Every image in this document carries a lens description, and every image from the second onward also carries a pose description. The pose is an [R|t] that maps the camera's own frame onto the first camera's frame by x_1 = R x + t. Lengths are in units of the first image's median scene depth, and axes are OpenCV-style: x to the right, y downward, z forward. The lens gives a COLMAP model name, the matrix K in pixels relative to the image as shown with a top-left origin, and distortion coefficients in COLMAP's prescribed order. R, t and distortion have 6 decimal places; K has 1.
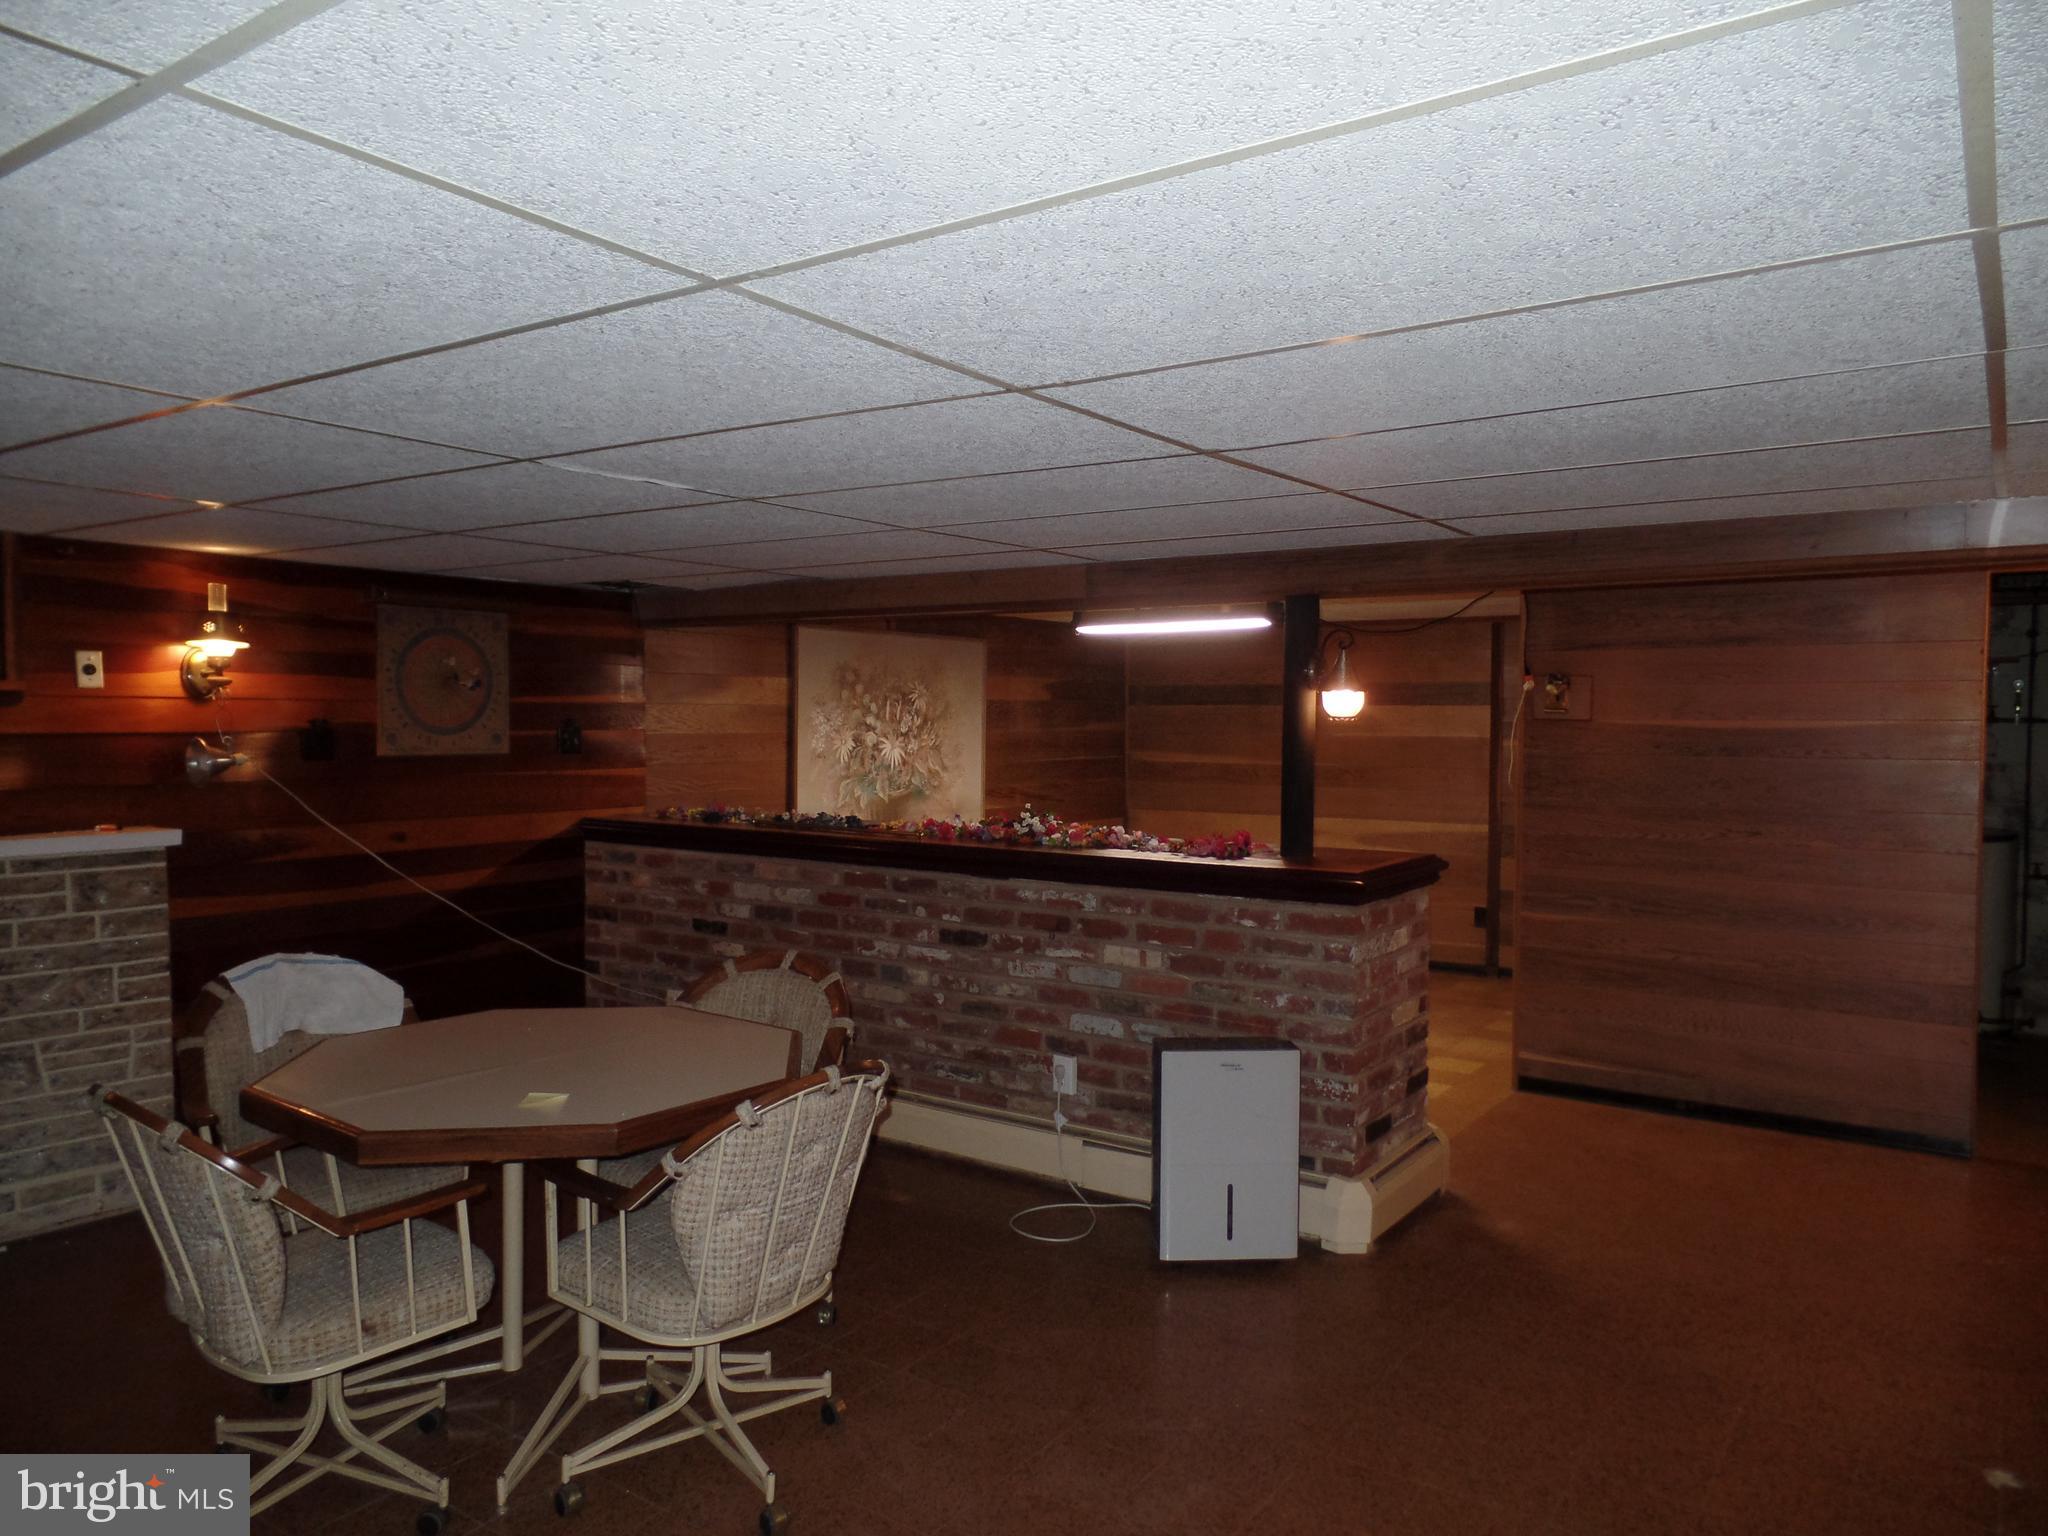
lens RADIAL K [[1391.4, 0, 1023.1], [0, 1391.4, 780.8], [0, 0, 1]] dist [-0.015024, 0.012702]
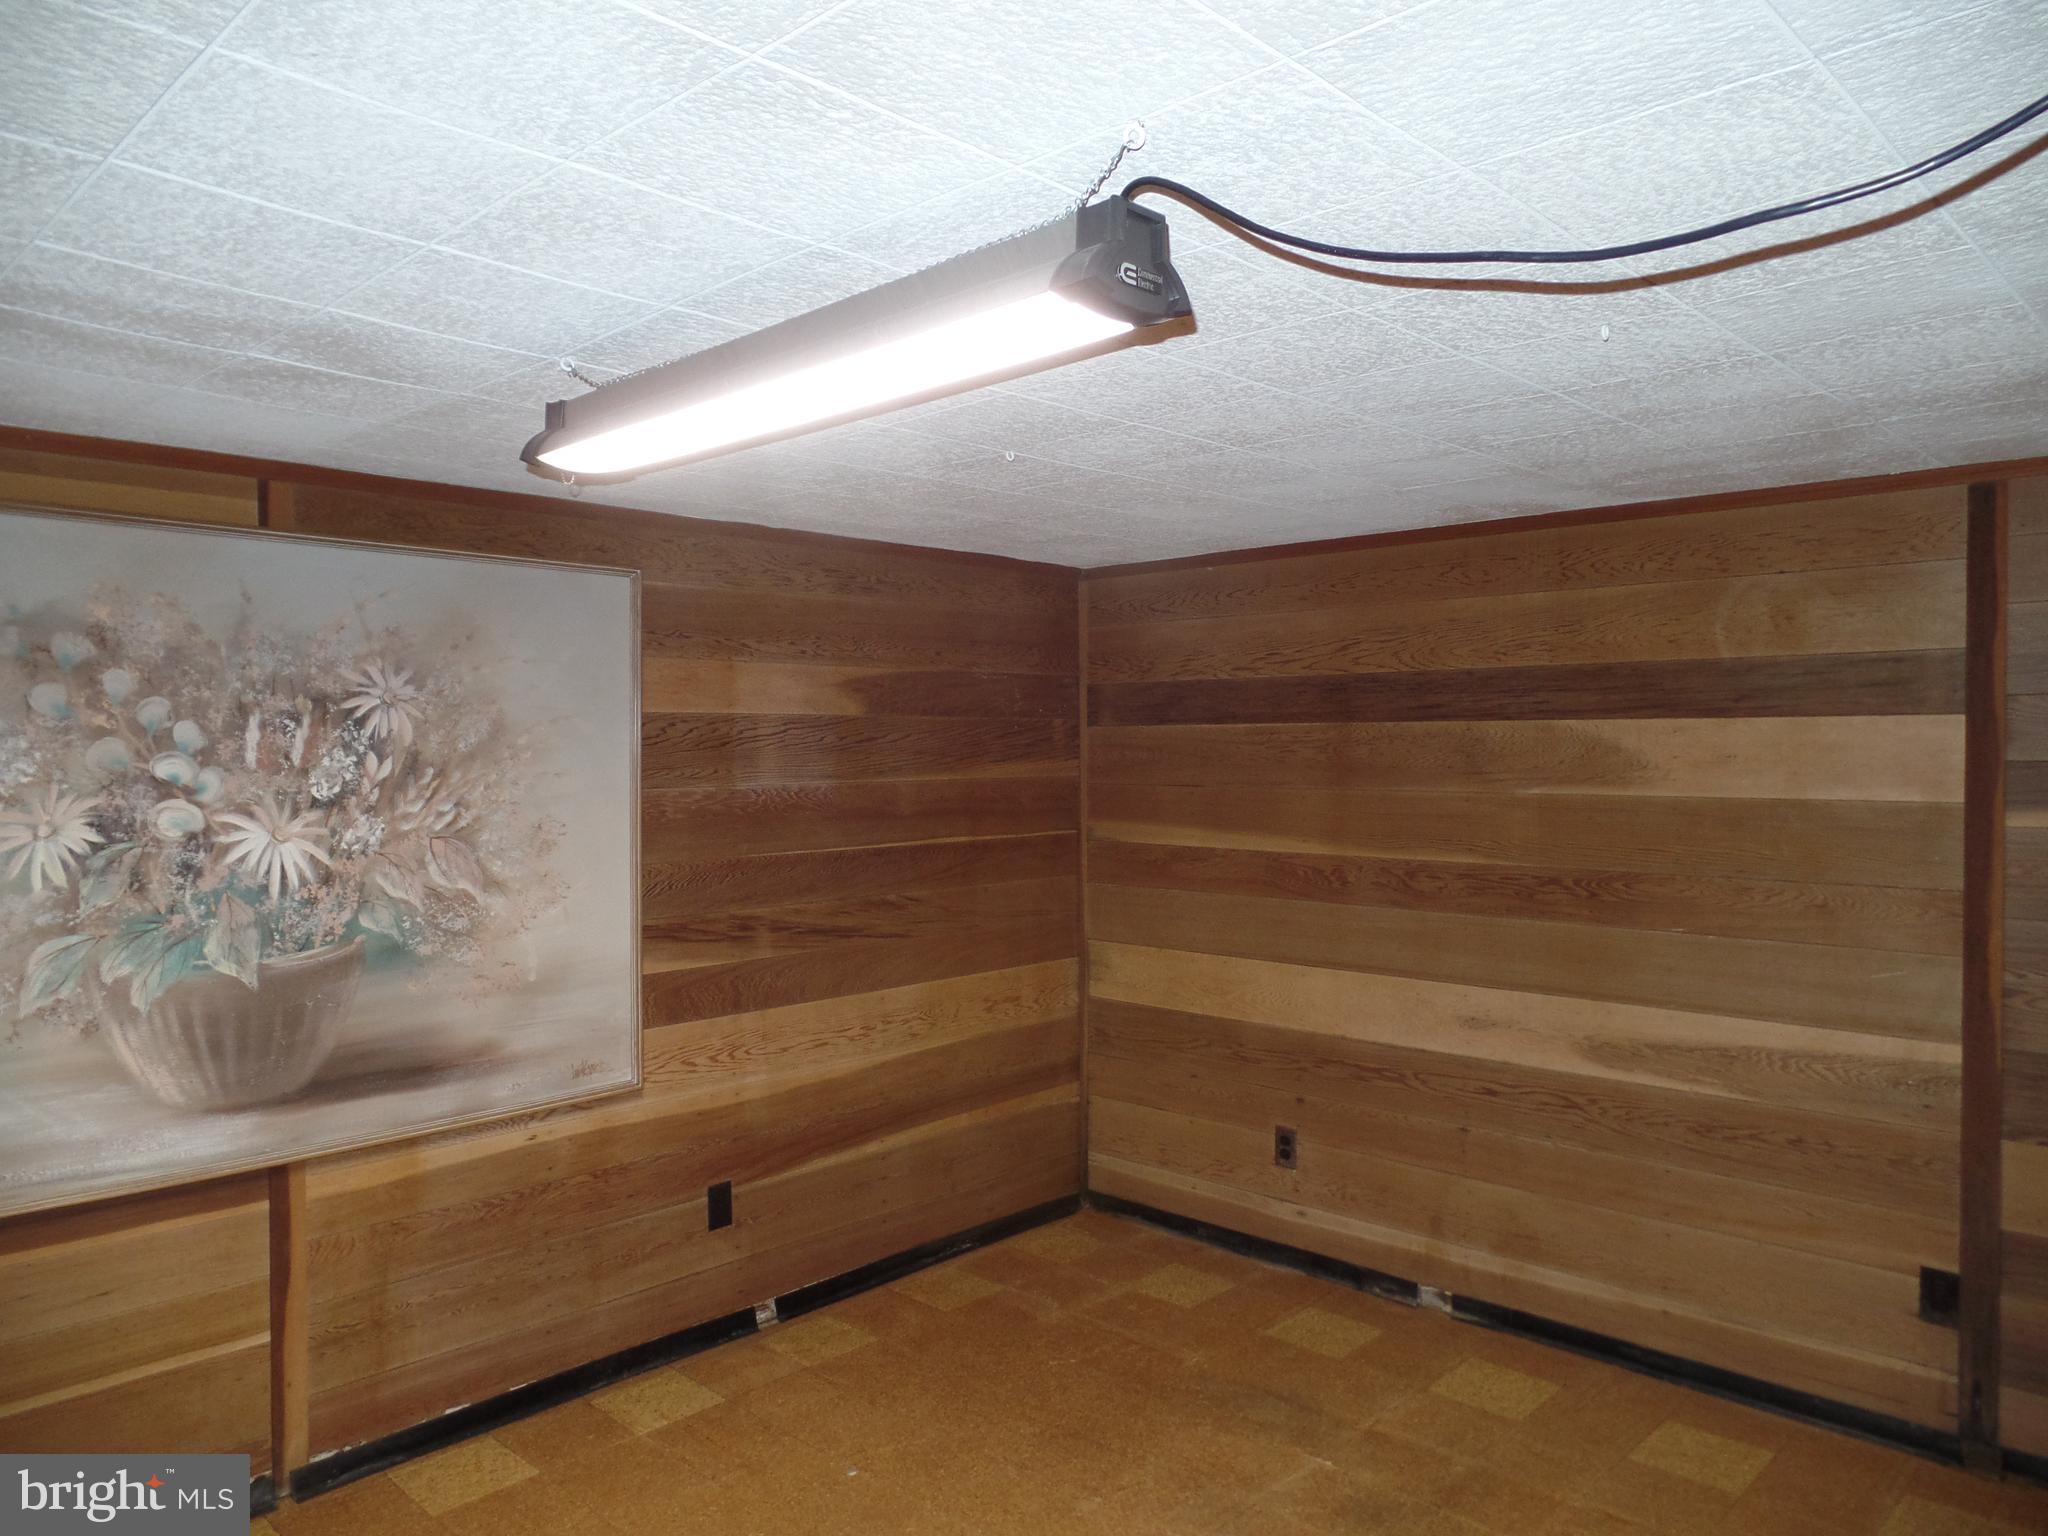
lens RADIAL K [[1391.4, 0, 1031.3], [0, 1391.4, 757.2], [0, 0, 1]] dist [-0.015024, 0.012702]
pose [[0.988352, -0.005912, -0.152067, 0.152502], [0.000182, 0.999290, -0.037666, -0.029525], [0.152182, 0.037200, 0.987652, 0.608446]]
